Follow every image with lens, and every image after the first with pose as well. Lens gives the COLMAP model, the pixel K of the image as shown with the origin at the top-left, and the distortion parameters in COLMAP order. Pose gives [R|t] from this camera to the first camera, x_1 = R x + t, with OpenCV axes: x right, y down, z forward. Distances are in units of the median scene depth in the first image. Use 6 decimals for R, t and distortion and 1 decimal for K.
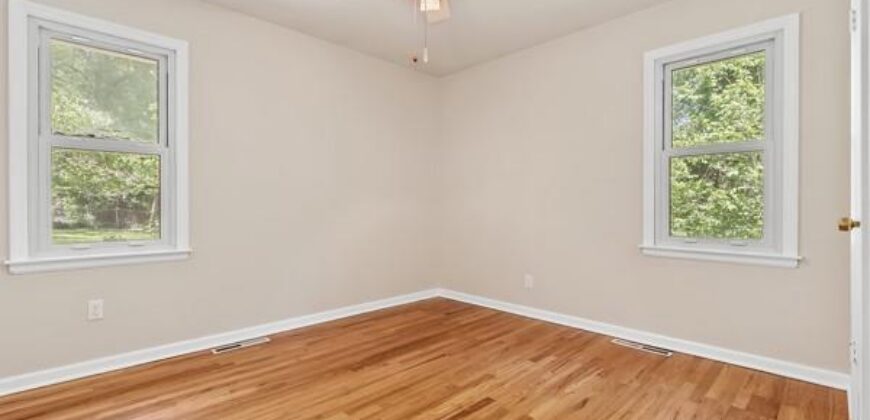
lens RADIAL K [[391.0, 0, 440.7], [0, 391.0, 209.0], [0, 0, 1]] dist [0.004556, -0.000220]
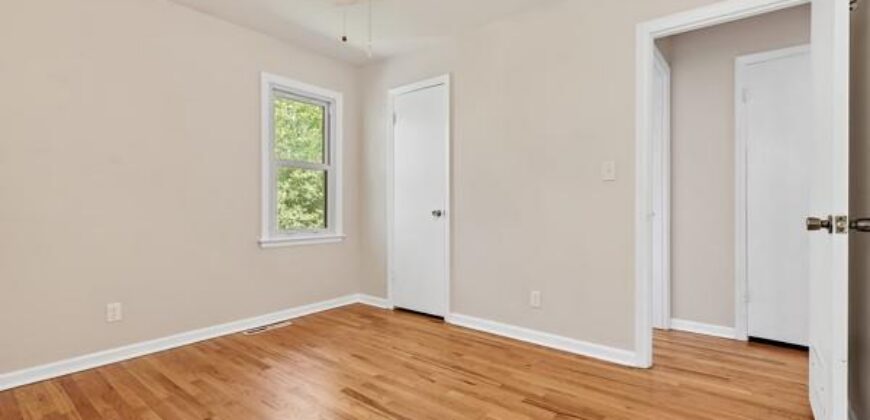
lens RADIAL K [[391.0, 0, 441.0], [0, 391.0, 209.0], [0, 0, 1]] dist [0.004556, -0.000220]
pose [[-0.134555, -0.005964, 0.990888, -0.700820], [0.001109, 0.999980, 0.006170, -0.003860], [-0.990905, 0.001929, -0.134546, 0.652292]]
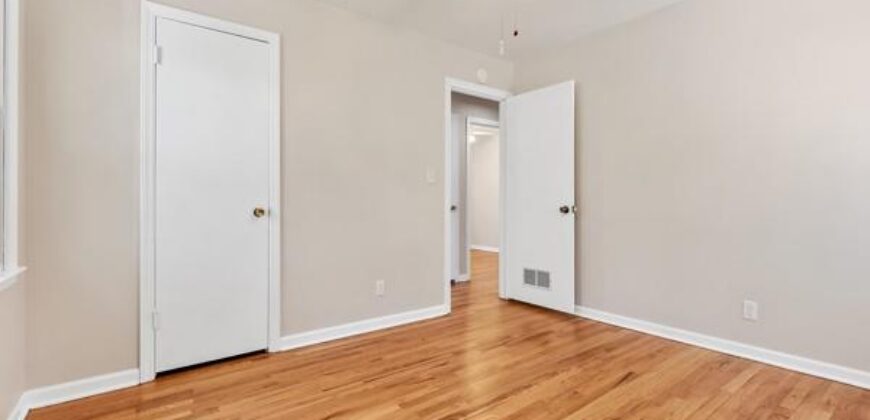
lens RADIAL K [[391.0, 0, 431.3], [0, 391.0, 204.2], [0, 0, 1]] dist [0.004556, -0.000220]
pose [[-0.994893, -0.001030, 0.100927, 0.030111], [-0.000759, 0.999996, 0.002730, -0.004896], [-0.100930, 0.002640, -0.994890, 1.373539]]
